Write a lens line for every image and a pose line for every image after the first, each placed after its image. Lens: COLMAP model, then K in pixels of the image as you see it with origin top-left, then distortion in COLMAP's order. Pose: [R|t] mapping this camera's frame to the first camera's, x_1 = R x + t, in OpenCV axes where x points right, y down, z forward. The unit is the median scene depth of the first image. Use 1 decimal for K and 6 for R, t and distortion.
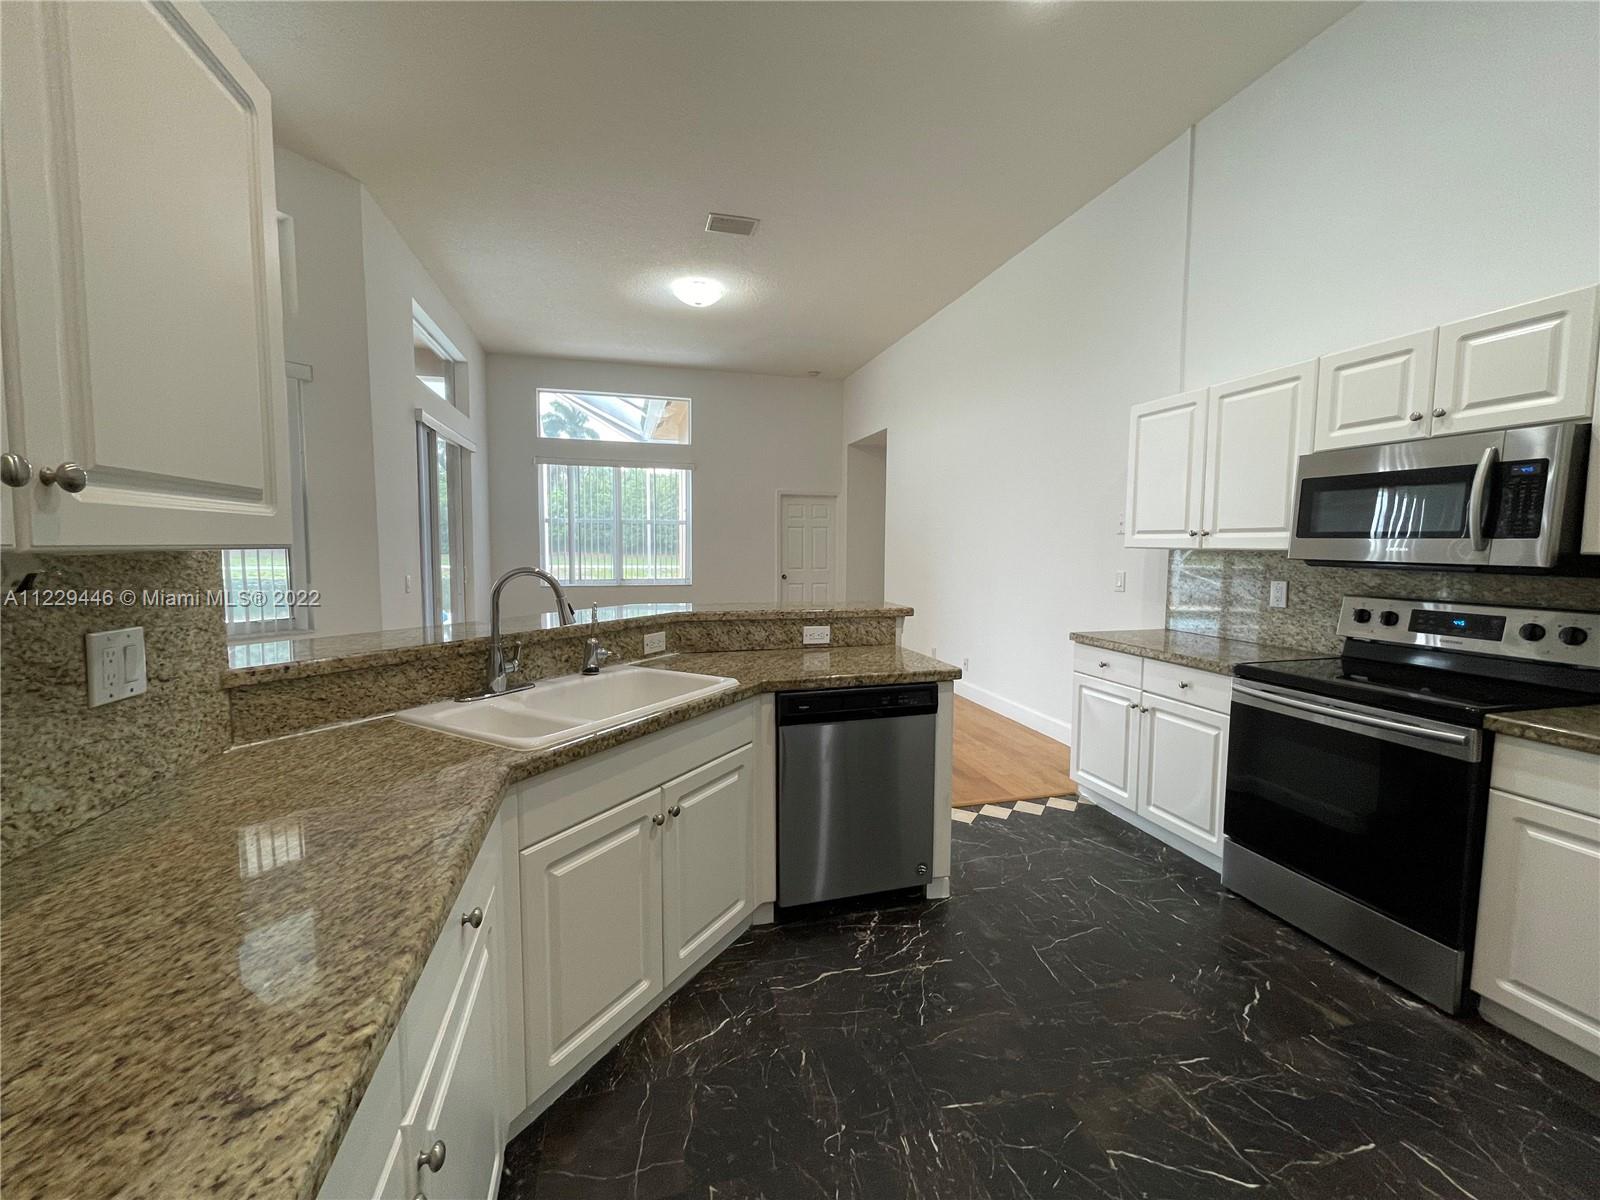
lens RADIAL K [[643.4, 0, 795.8], [0, 643.4, 593.7], [0, 0, 1]] dist [-0.001699, -0.000099]
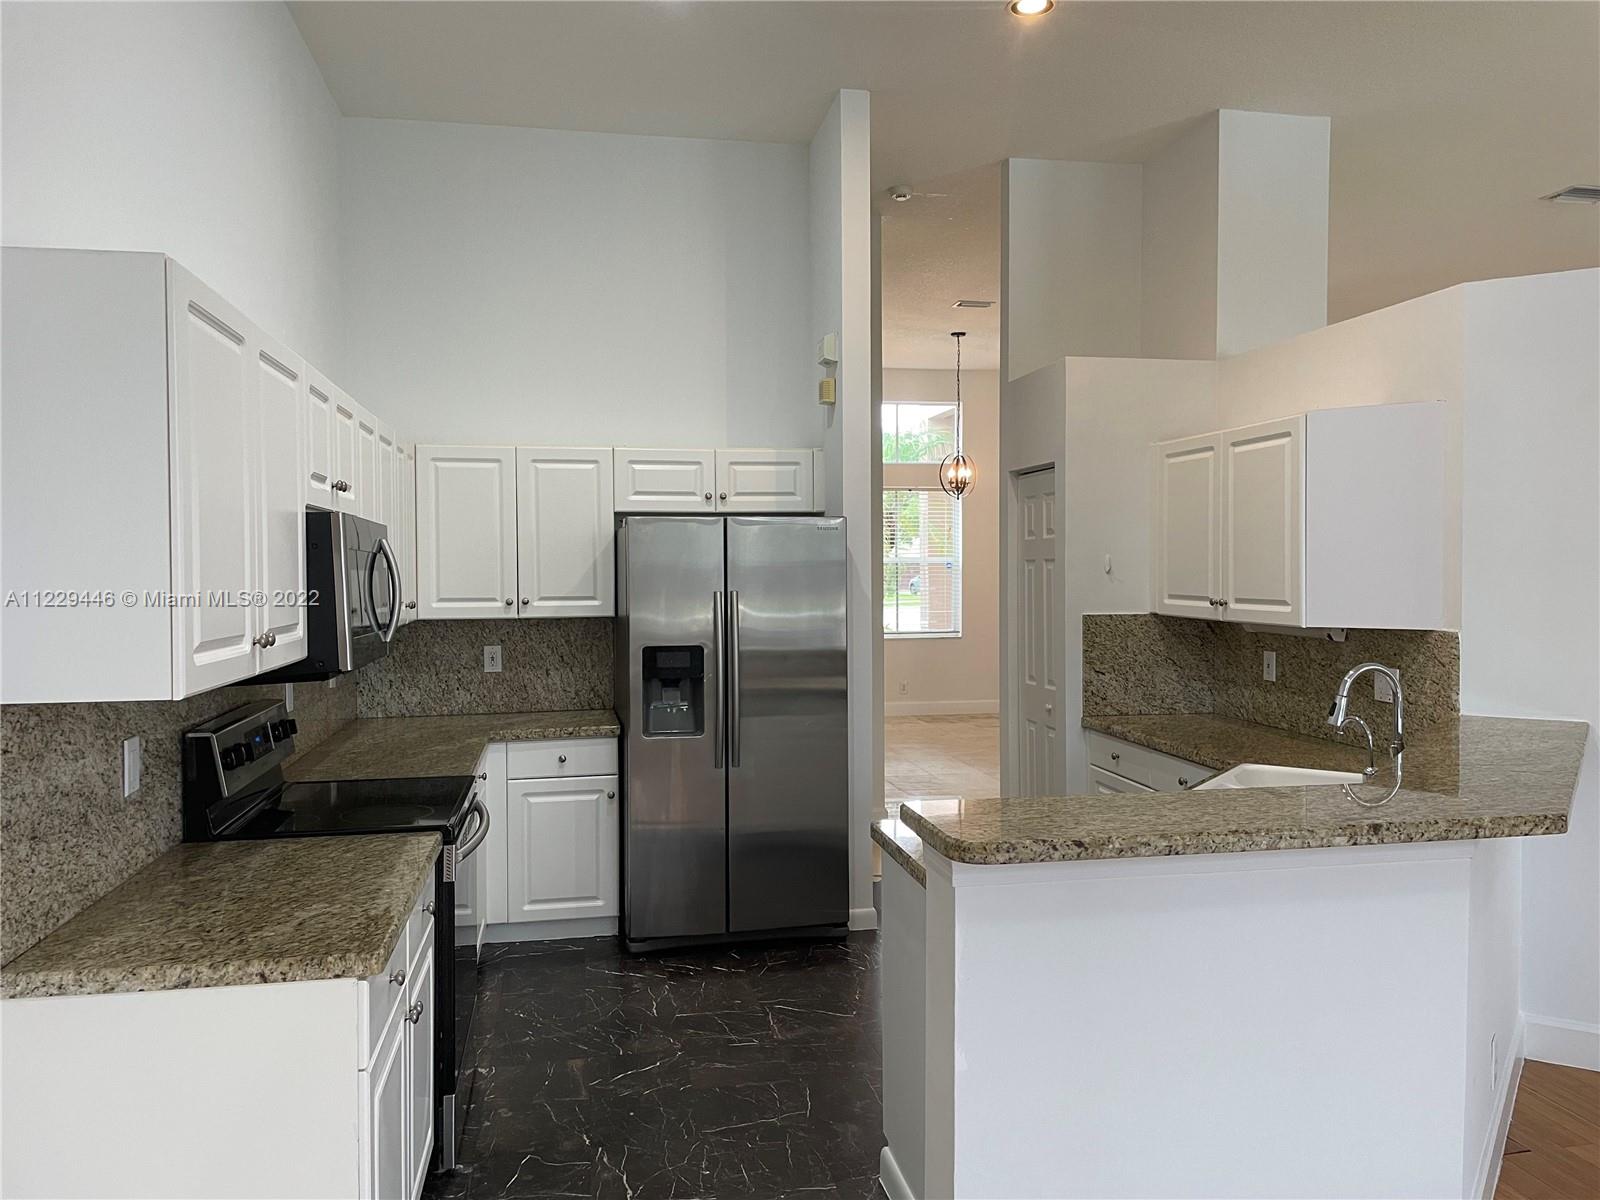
lens RADIAL K [[1189.5, 0, 802.4], [0, 1189.5, 588.7], [0, 0, 1]] dist [0.093830, -0.113573]
pose [[-0.997410, -0.003170, 0.071855, 0.231535], [0.003789, 0.995325, 0.096511, -0.253072], [-0.071825, 0.096533, -0.992735, 2.181806]]
